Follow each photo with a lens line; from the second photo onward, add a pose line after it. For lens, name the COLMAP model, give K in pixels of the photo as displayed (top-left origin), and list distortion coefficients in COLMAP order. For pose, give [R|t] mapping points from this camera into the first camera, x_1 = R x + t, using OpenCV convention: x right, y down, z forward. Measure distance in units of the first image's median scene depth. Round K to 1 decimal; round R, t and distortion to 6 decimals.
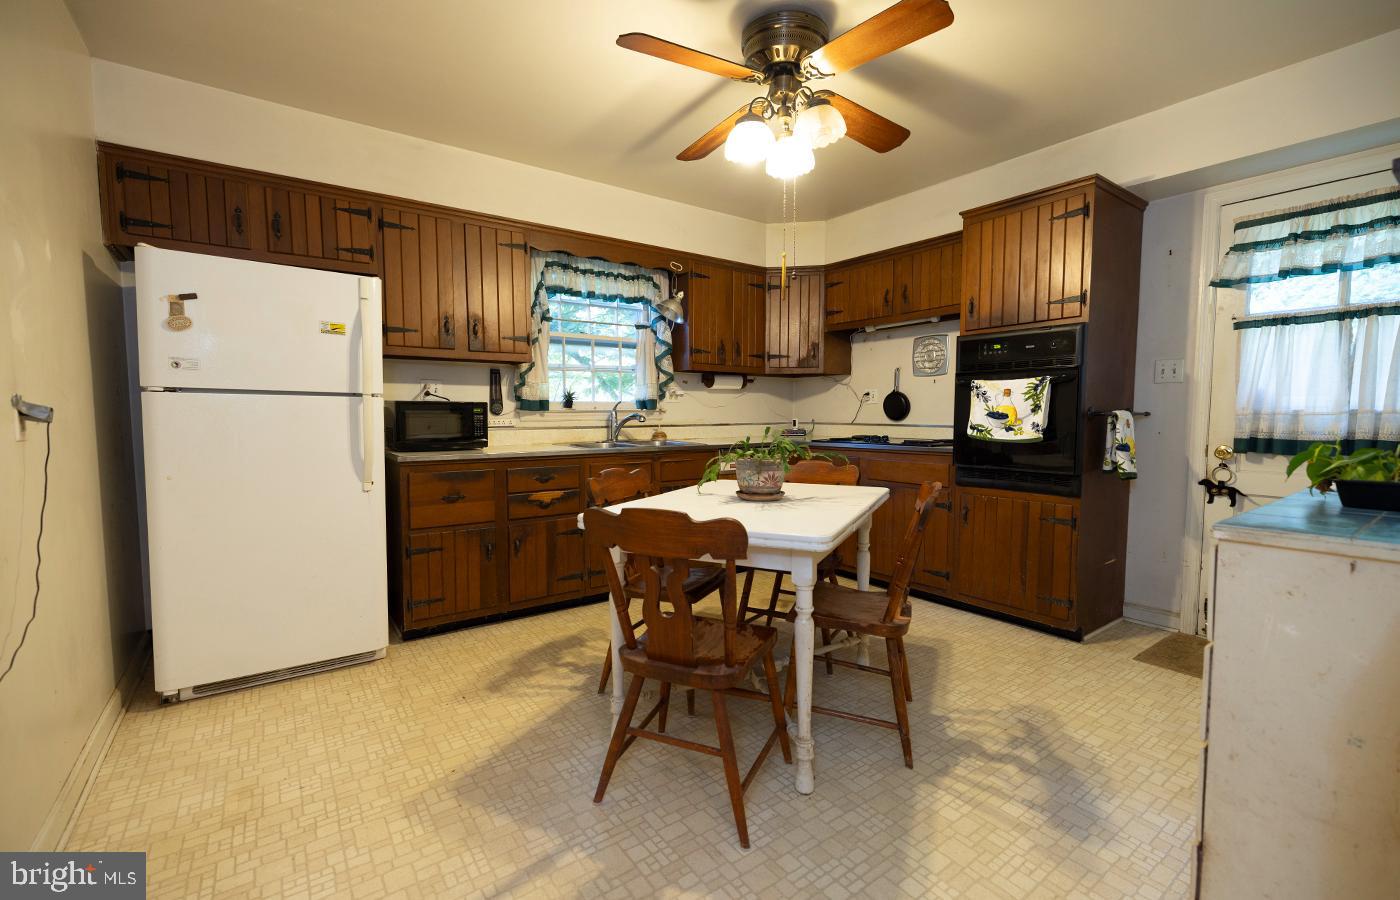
lens RADIAL K [[585.6, 0, 700.0], [0, 585.6, 450.0], [0, 0, 1]] dist [0.000663, -0.000281]
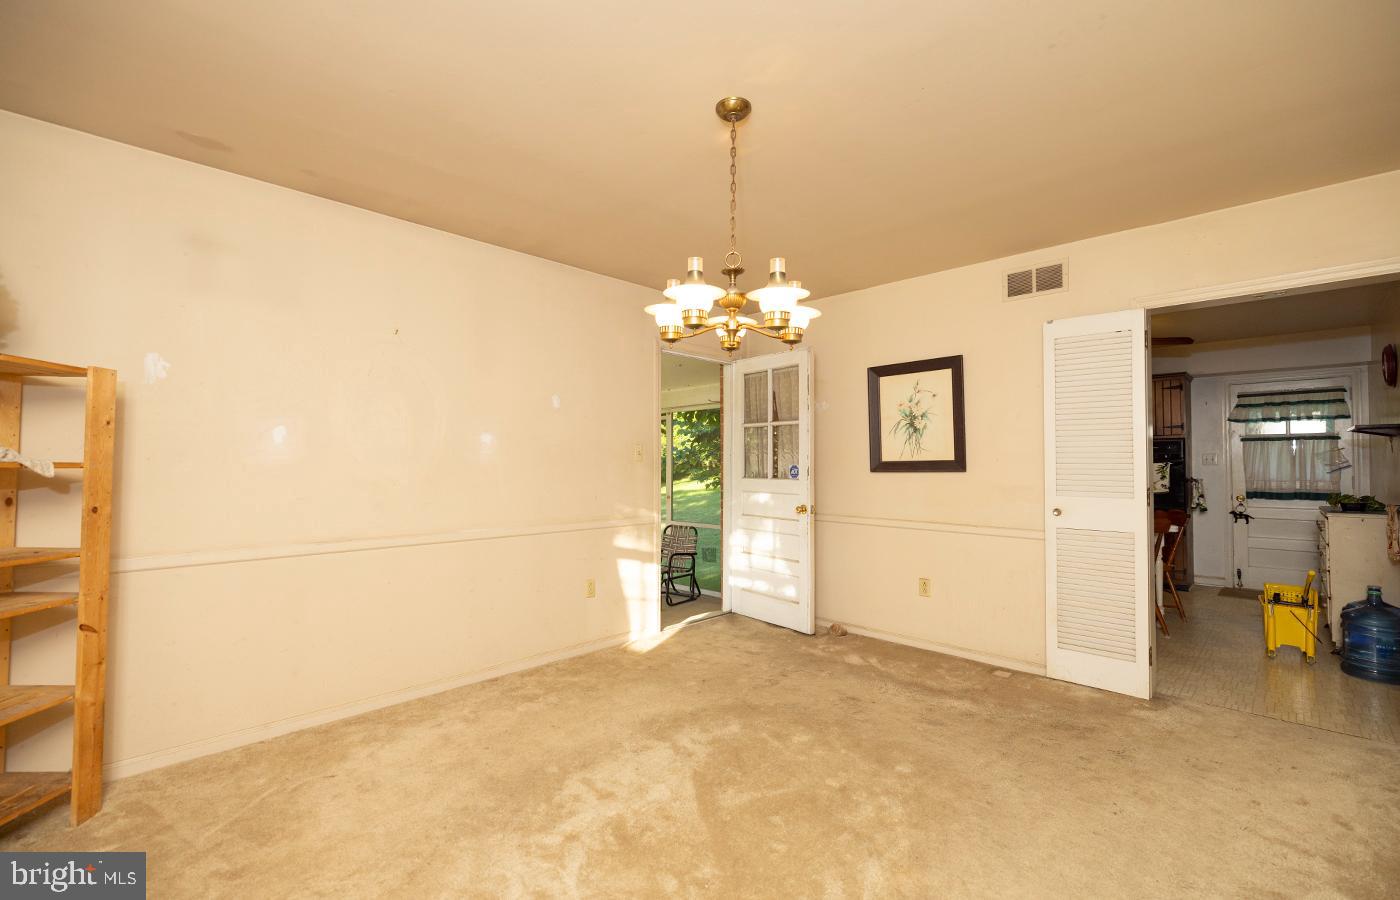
lens RADIAL K [[585.6, 0, 700.0], [0, 585.6, 450.0], [0, 0, 1]] dist [0.000663, -0.000281]
pose [[0.987953, 0.009774, 0.154445, -1.343544], [0.004372, 0.995843, -0.090984, 0.014340], [-0.154692, 0.090563, 0.983803, -0.789131]]
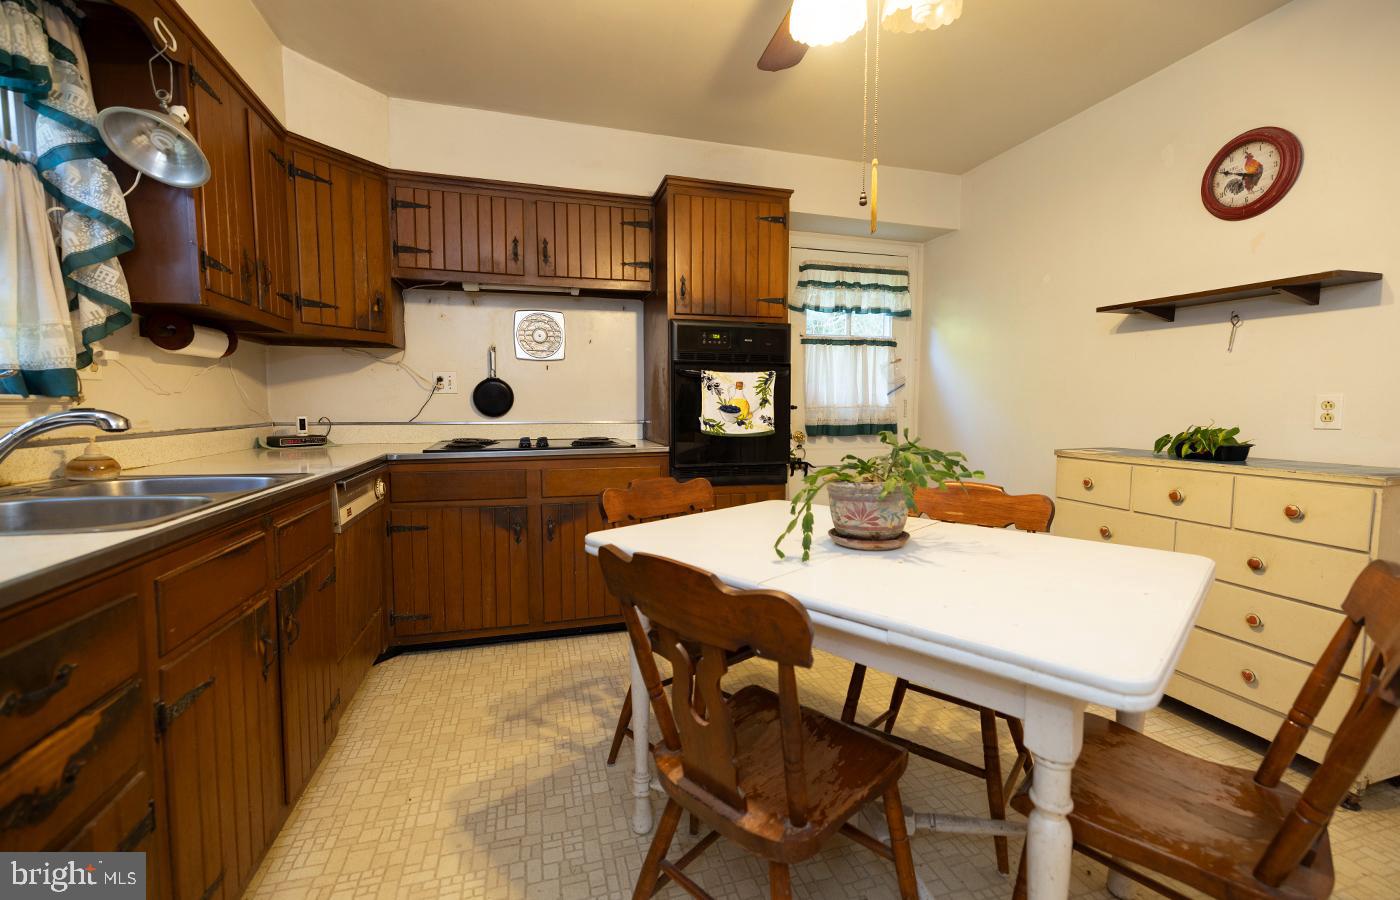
lens RADIAL K [[585.6, 0, 700.0], [0, 585.6, 450.0], [0, 0, 1]] dist [0.000663, -0.000281]
pose [[0.349137, -0.068678, 0.934551, -0.411625], [0.059314, 0.996930, 0.051103, -0.045023], [-0.935192, 0.037590, 0.352139, 0.722244]]
